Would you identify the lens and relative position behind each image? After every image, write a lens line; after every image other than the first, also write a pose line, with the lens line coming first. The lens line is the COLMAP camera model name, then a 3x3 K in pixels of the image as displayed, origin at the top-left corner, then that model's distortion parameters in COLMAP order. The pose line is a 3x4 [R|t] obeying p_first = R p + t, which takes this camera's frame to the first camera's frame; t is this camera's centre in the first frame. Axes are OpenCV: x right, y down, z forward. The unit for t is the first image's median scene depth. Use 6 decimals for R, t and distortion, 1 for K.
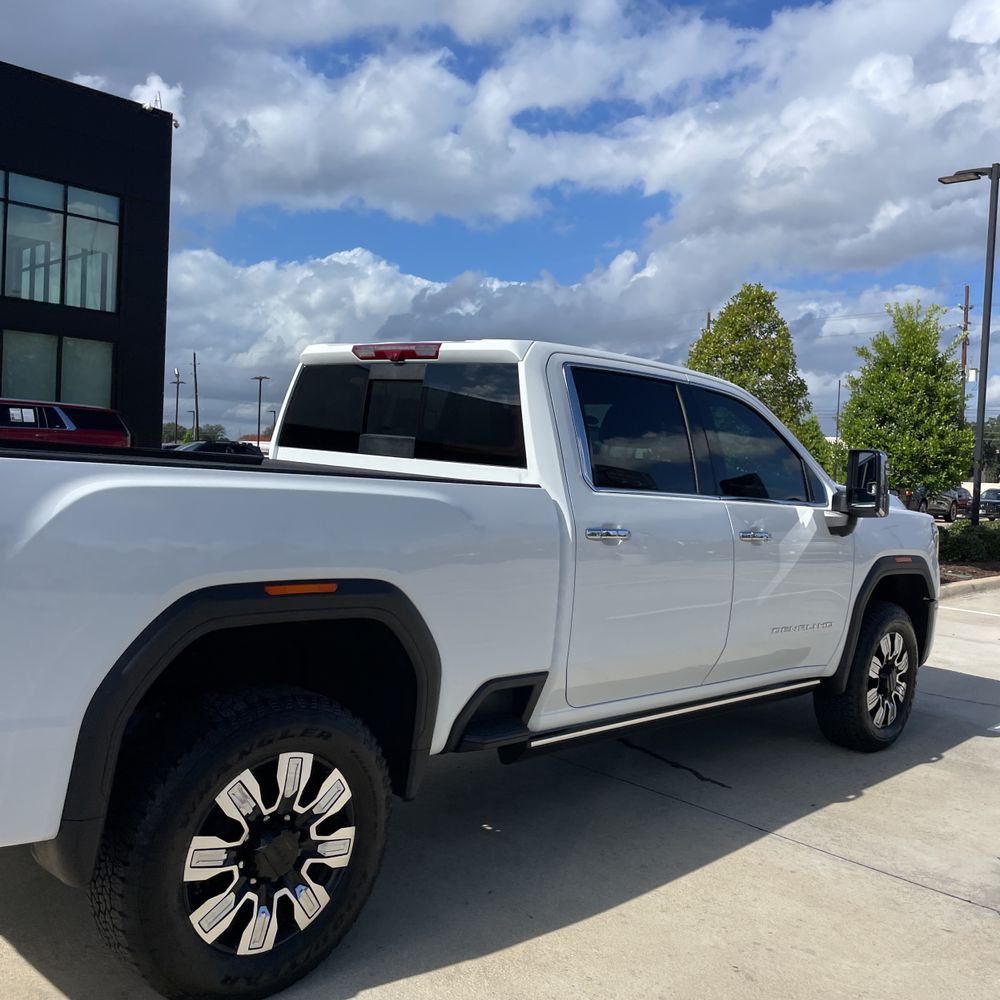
lens RADIAL K [[1007.9, 0, 515.9], [0, 1007.9, 481.2], [0, 0, 1]] dist [0.088980, -0.108469]
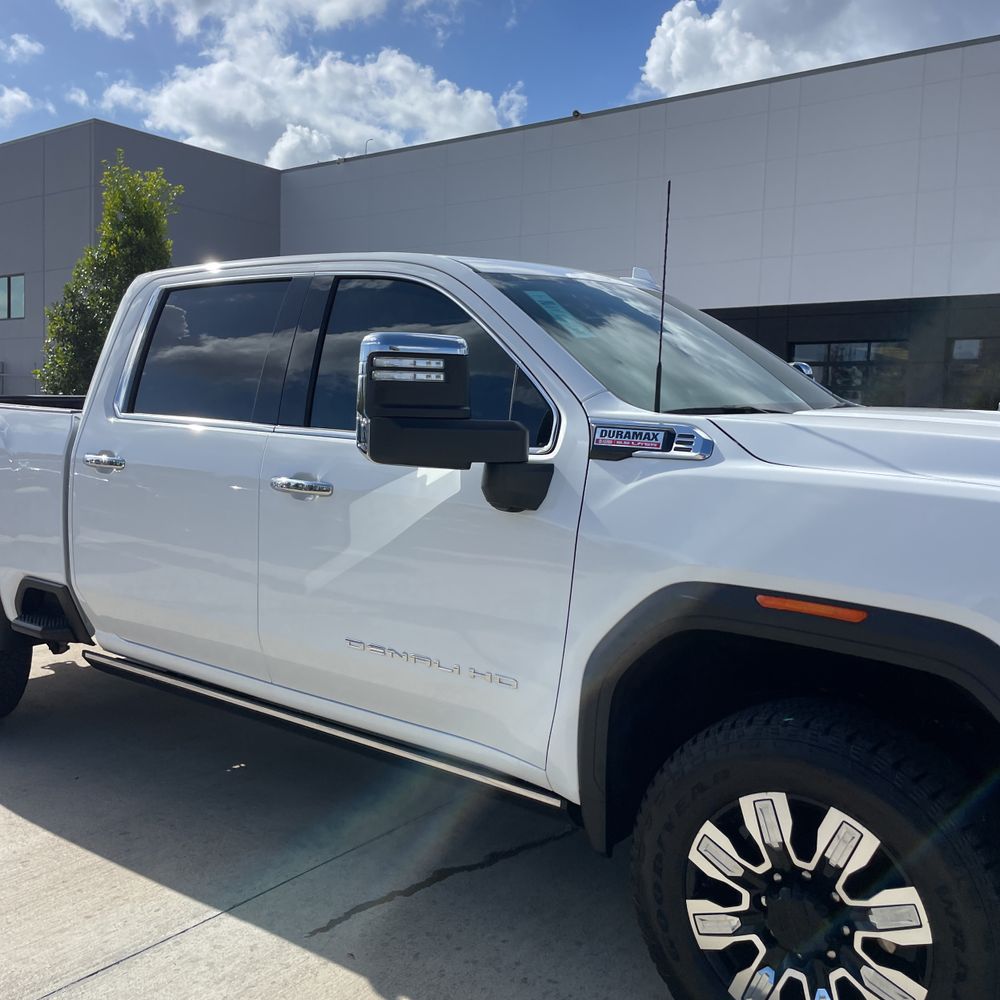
lens RADIAL K [[1017.0, 0, 541.8], [0, 1017.0, 485.9], [0, 0, 1]] dist [0.123753, -0.174308]
pose [[0.119881, 0.023315, -0.992514, 1.006066], [-0.041726, 0.998959, 0.018427, 0.037575], [0.991911, 0.039204, 0.120729, 1.166486]]
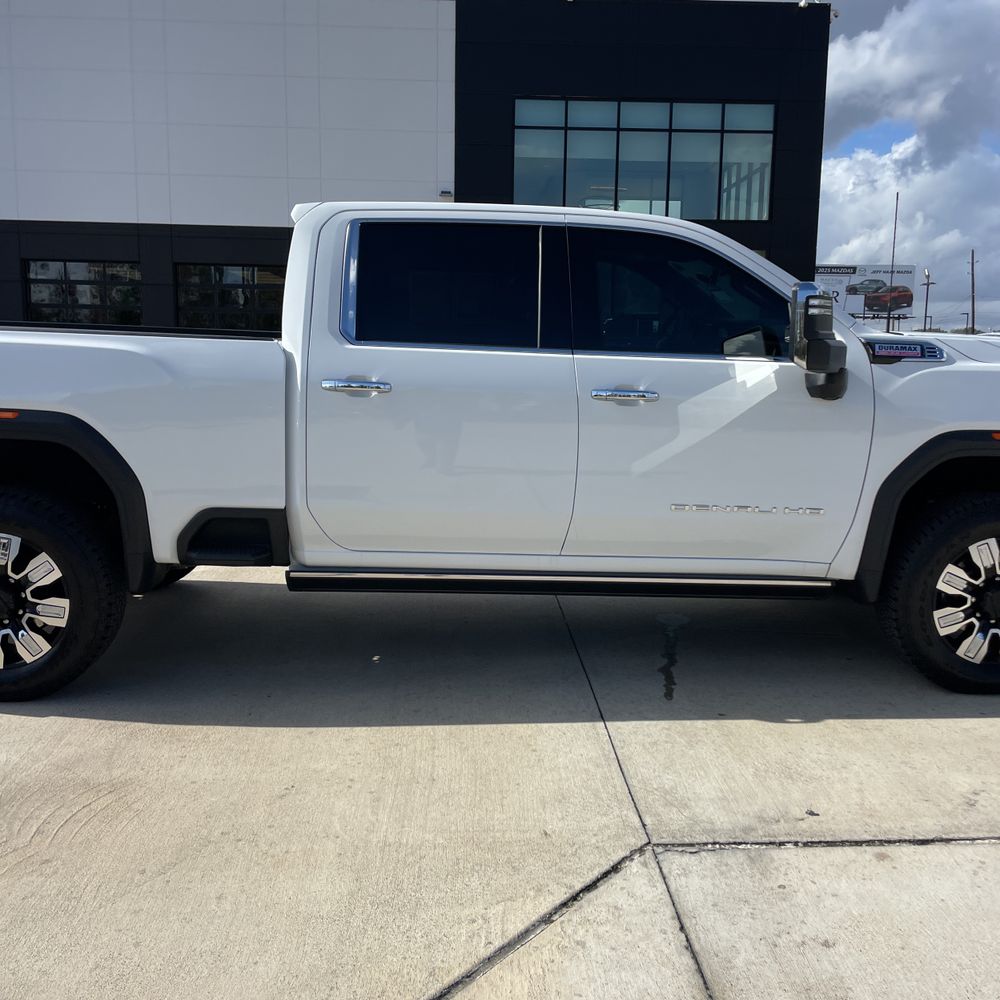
lens RADIAL K [[1007.9, 0, 515.9], [0, 1007.9, 481.2], [0, 0, 1]] dist [0.088980, -0.108469]
pose [[0.727661, 0.050859, -0.684049, 0.832814], [0.009389, 0.996416, 0.084070, 0.058316], [0.685873, -0.067597, 0.724575, 0.323212]]
